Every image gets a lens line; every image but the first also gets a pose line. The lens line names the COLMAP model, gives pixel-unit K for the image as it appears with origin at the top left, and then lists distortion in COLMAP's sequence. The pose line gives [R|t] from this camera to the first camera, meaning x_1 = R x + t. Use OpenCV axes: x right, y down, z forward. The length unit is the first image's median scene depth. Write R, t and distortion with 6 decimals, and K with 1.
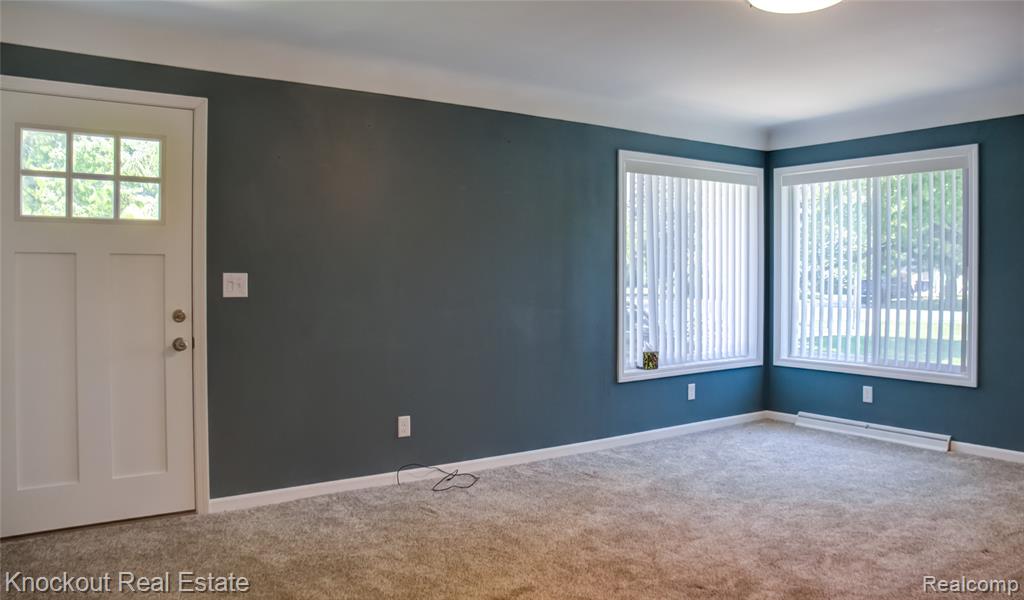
lens RADIAL K [[773.4, 0, 507.5], [0, 773.4, 297.2], [0, 0, 1]] dist [-0.131099, 0.084069]
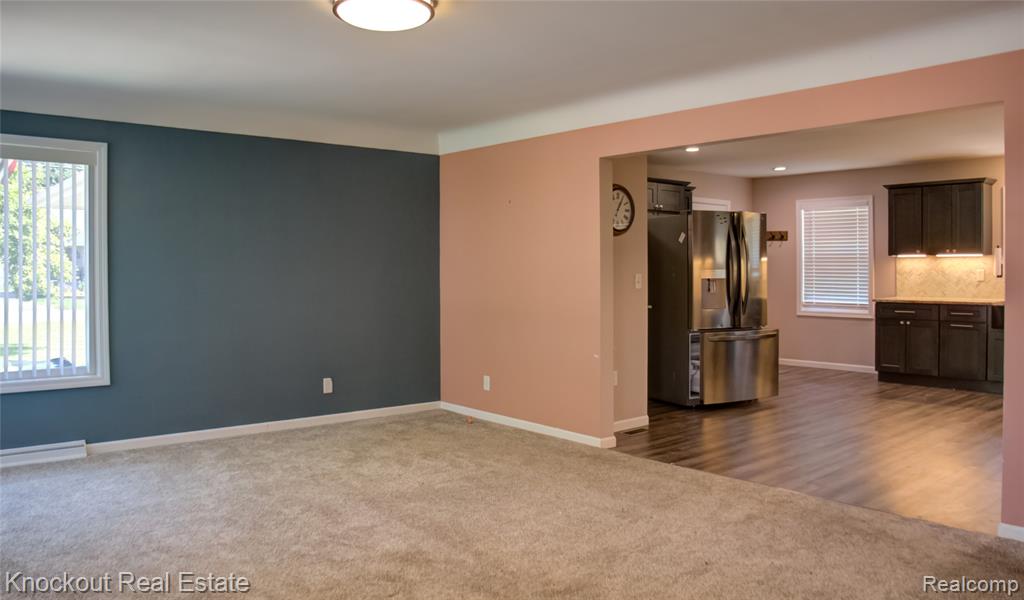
lens RADIAL K [[773.4, 0, 515.1], [0, 773.4, 292.2], [0, 0, 1]] dist [-0.131099, 0.084069]
pose [[-0.104915, -0.027433, 0.994103, -0.430739], [0.029614, 0.999090, 0.030696, -0.018836], [-0.994040, 0.032660, -0.104007, 0.556337]]
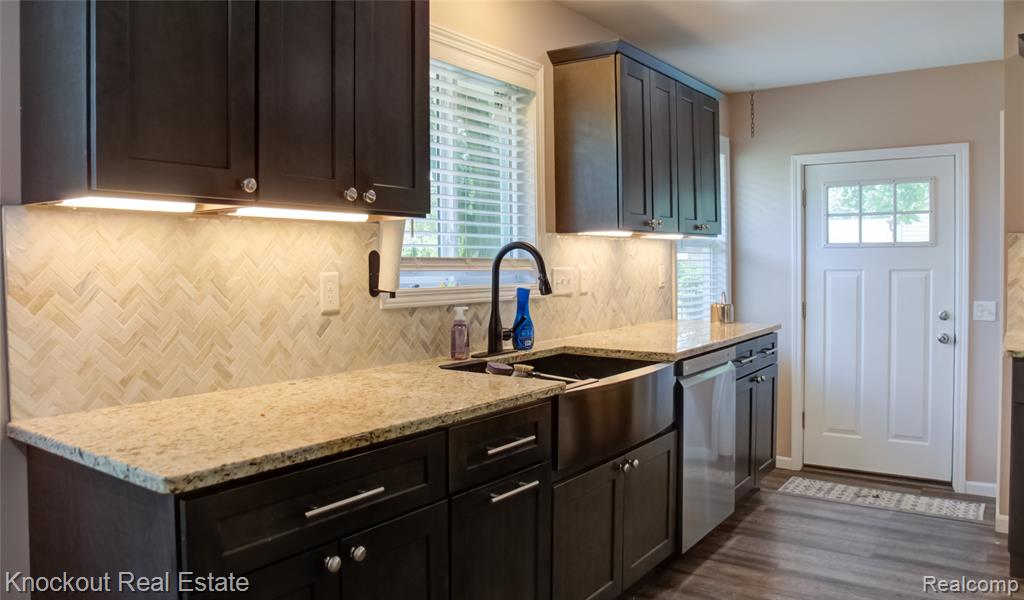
lens RADIAL K [[773.4, 0, 504.1], [0, 773.4, 292.7], [0, 0, 1]] dist [-0.131099, 0.084069]
pose [[-0.945261, 0.020705, -0.325658, 1.140073], [0.001700, 0.998284, 0.058536, -0.002696], [0.326311, 0.054778, -0.943674, -0.147994]]
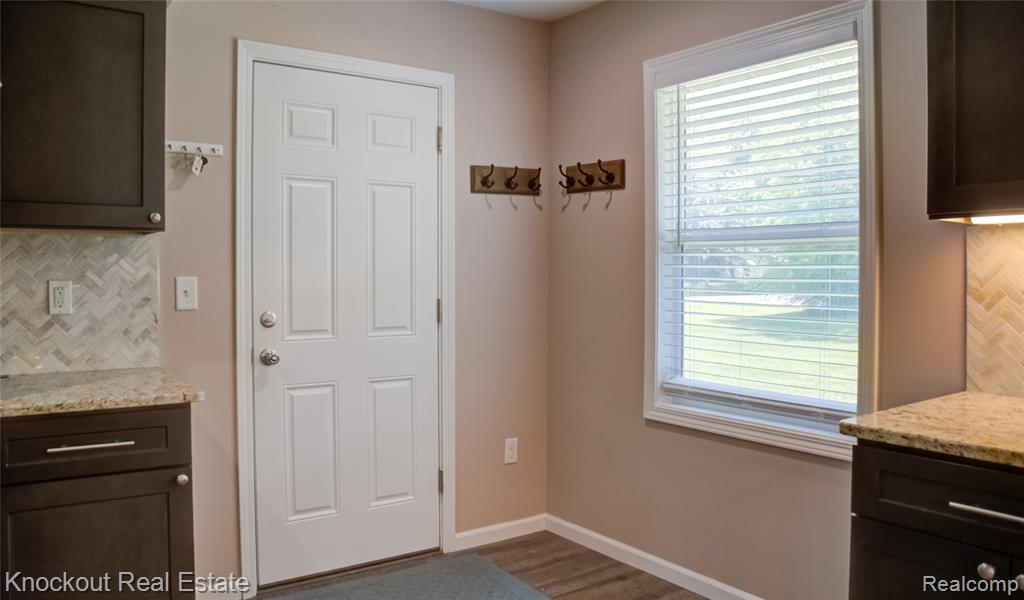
lens RADIAL K [[773.4, 0, 511.2], [0, 773.4, 289.6], [0, 0, 1]] dist [-0.131099, 0.084069]
pose [[-0.004583, -0.019564, 0.999798, 0.814041], [0.021989, 0.999565, 0.019660, 0.000111], [-0.999748, 0.022075, -0.004150, -0.260401]]
